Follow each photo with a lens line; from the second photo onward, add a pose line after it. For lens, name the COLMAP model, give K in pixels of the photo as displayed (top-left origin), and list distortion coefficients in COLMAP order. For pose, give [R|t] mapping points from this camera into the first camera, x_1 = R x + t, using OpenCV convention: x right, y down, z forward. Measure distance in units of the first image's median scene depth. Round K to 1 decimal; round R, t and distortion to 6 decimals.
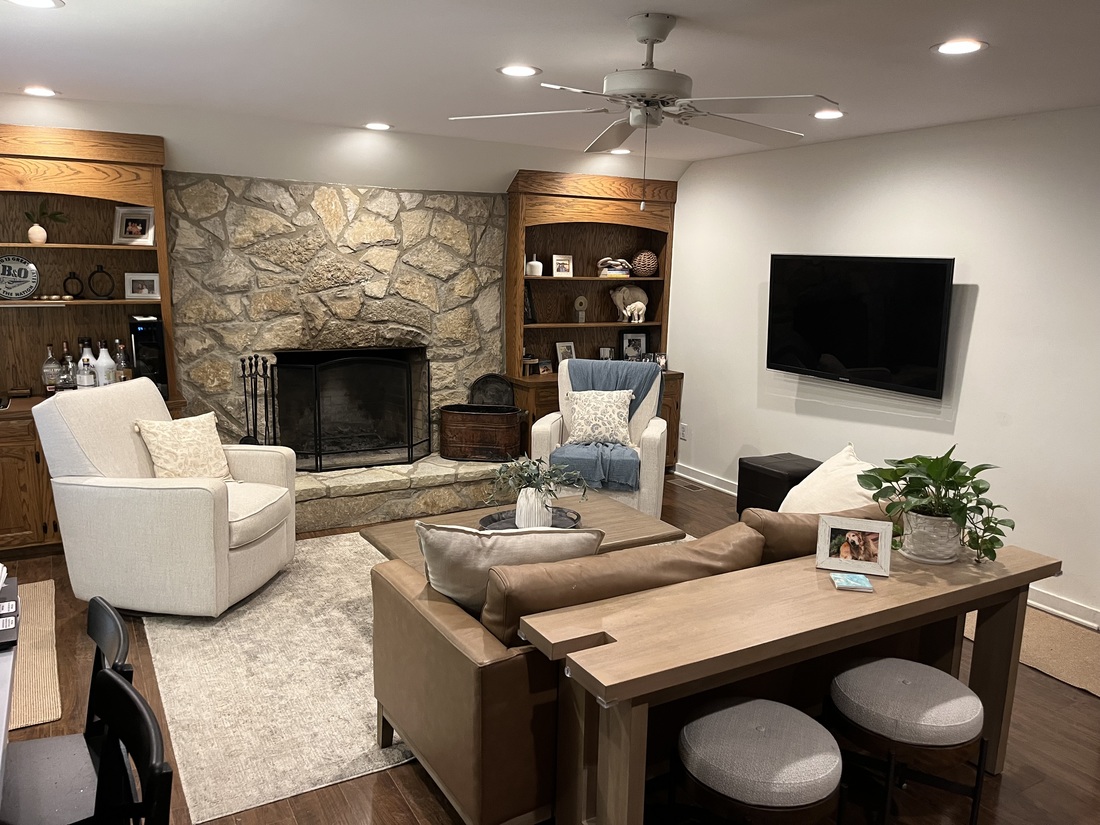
lens RADIAL K [[834.7, 0, 557.1], [0, 834.7, 416.8], [0, 0, 1]] dist [0.057791, -0.067812]
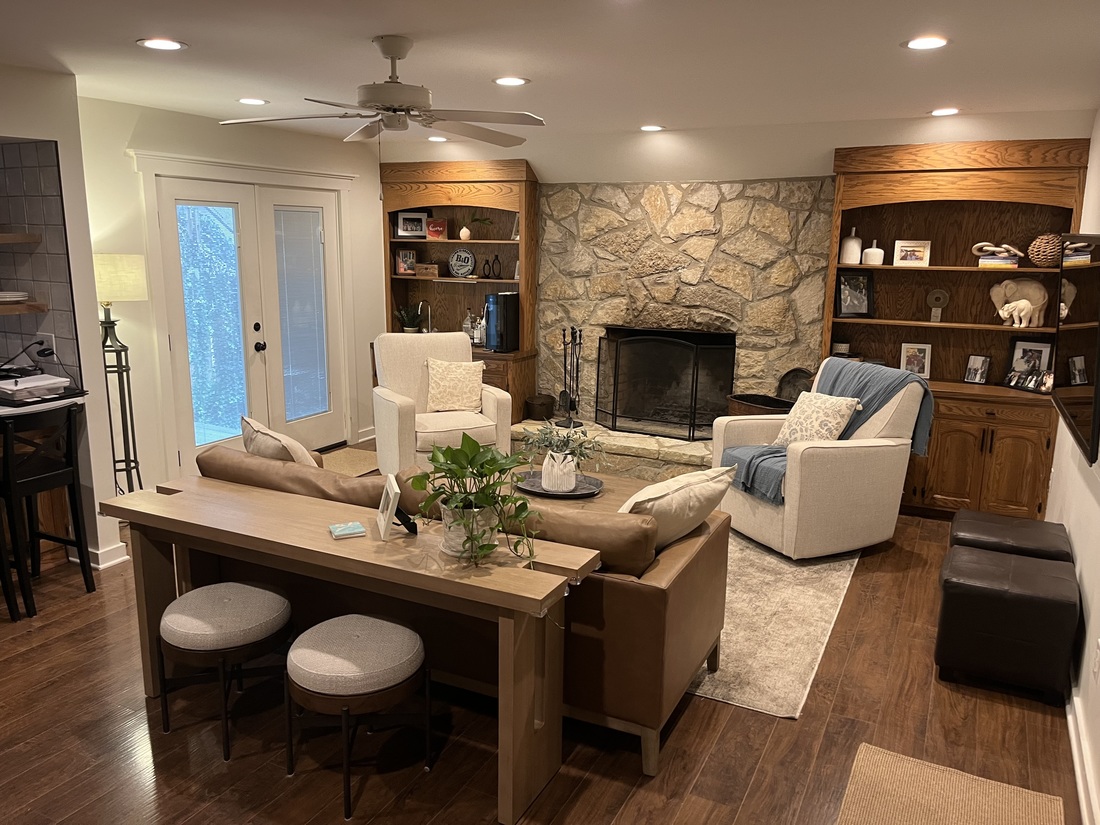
lens RADIAL K [[834.7, 0, 556.1], [0, 834.7, 414.9], [0, 0, 1]] dist [0.057791, -0.067812]
pose [[0.552696, 0.152210, -0.819365, 0.599971], [-0.153714, 0.984930, 0.079280, -0.034801], [0.819084, 0.082130, 0.567763, 0.258654]]
